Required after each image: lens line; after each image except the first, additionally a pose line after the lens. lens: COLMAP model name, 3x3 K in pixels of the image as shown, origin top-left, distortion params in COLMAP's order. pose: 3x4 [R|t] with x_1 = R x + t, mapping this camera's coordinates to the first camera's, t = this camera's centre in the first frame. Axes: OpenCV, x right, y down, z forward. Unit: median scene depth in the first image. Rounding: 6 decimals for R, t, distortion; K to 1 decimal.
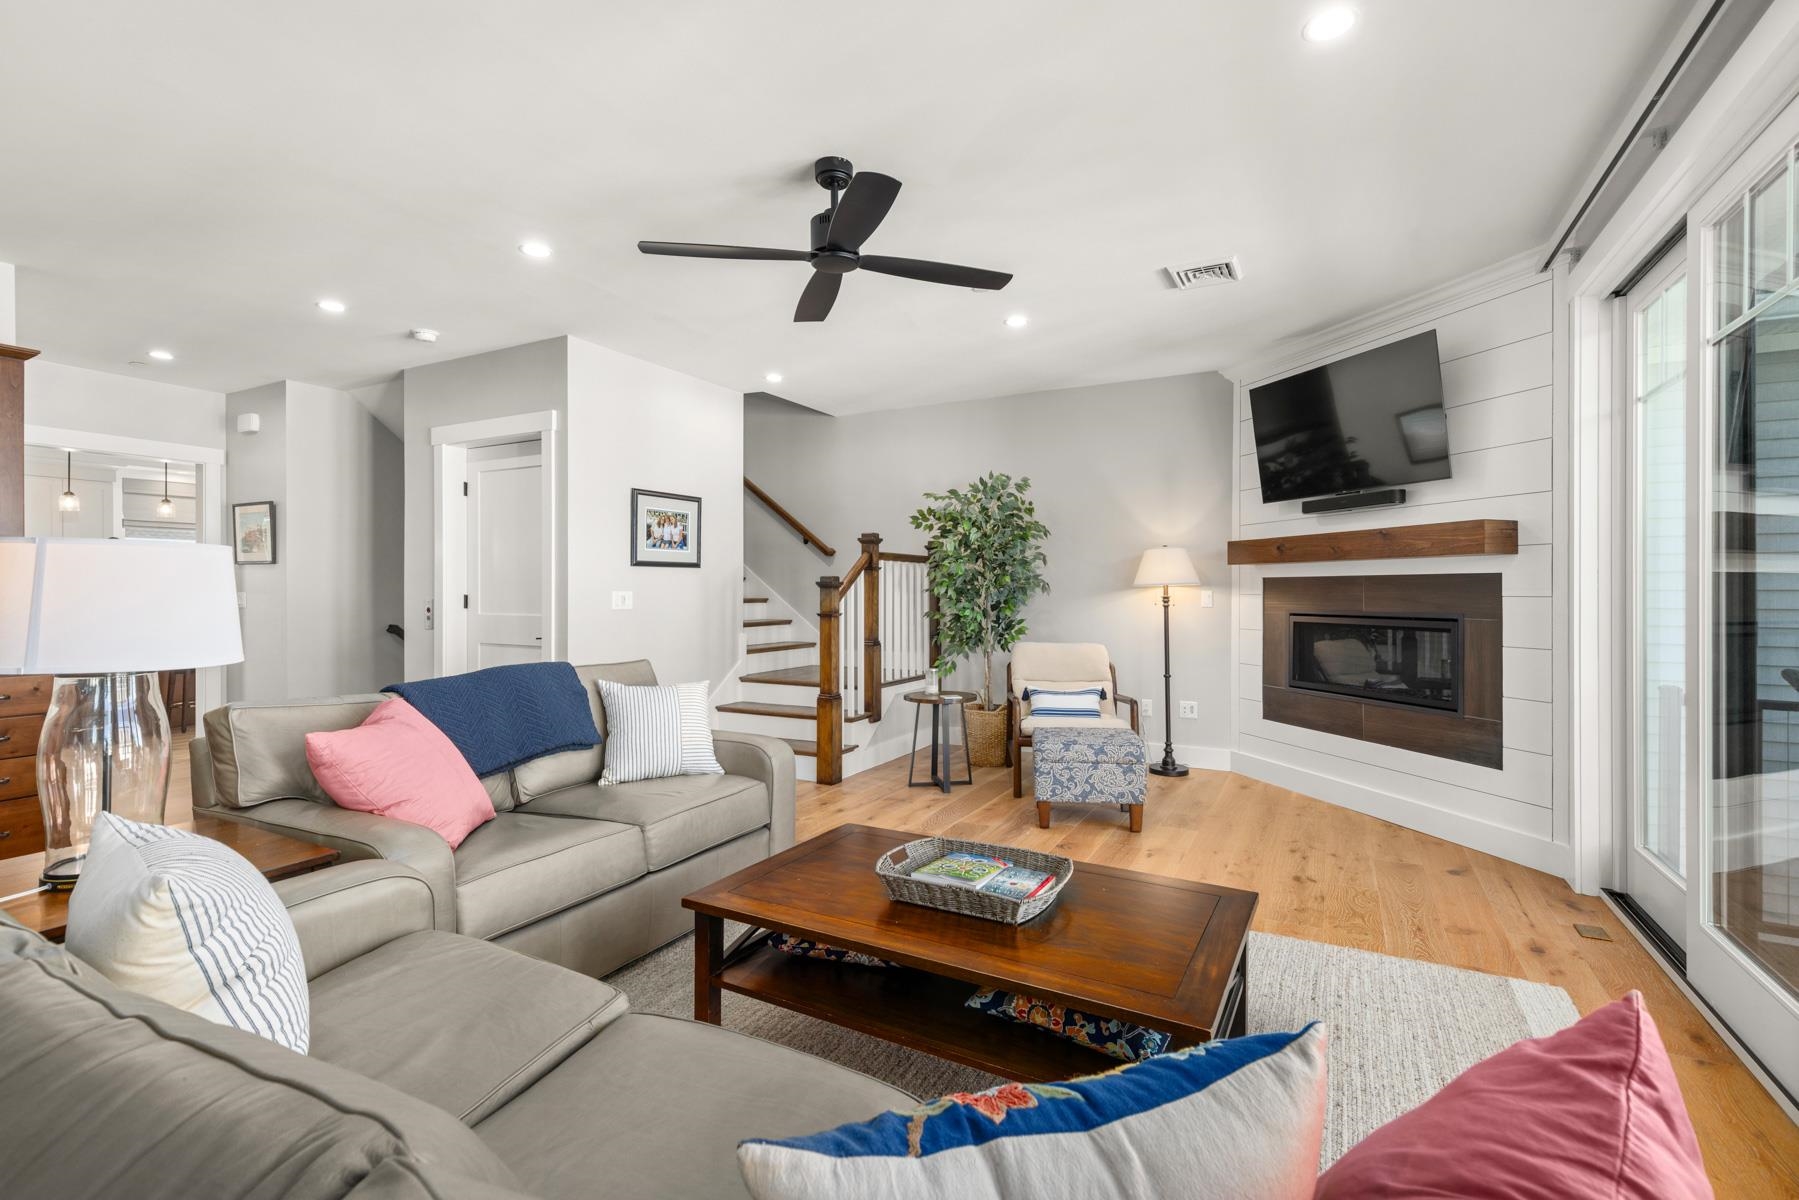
lens RADIAL K [[813.6, 0, 901.8], [0, 813.6, 594.8], [0, 0, 1]] dist [0.009099, -0.001140]
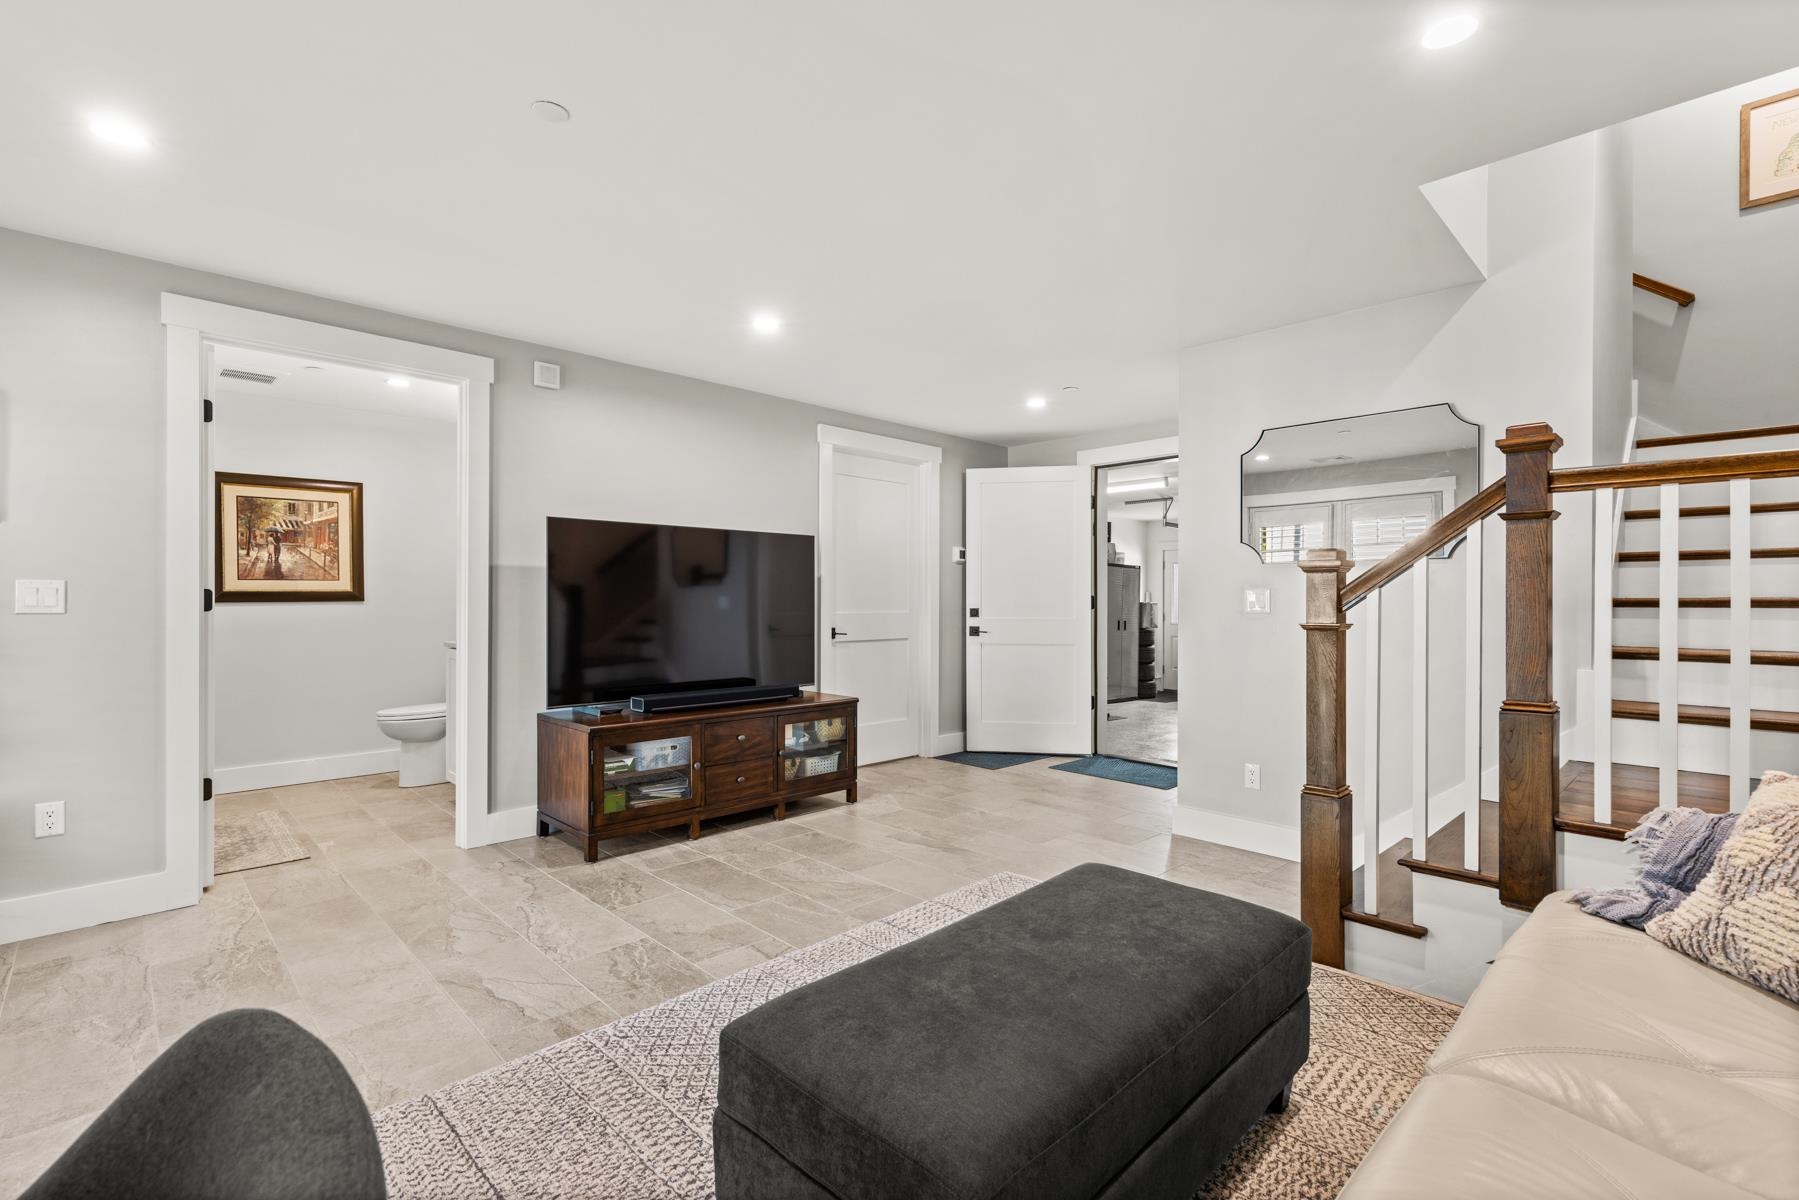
lens RADIAL K [[813.6, 0, 891.0], [0, 813.6, 604.2], [0, 0, 1]] dist [0.009099, -0.001140]
pose [[-0.297588, 0.005579, -0.954678, 0.465635], [-0.007817, 0.999935, 0.008280, 0.009977], [0.954662, 0.009926, -0.297525, 0.883432]]
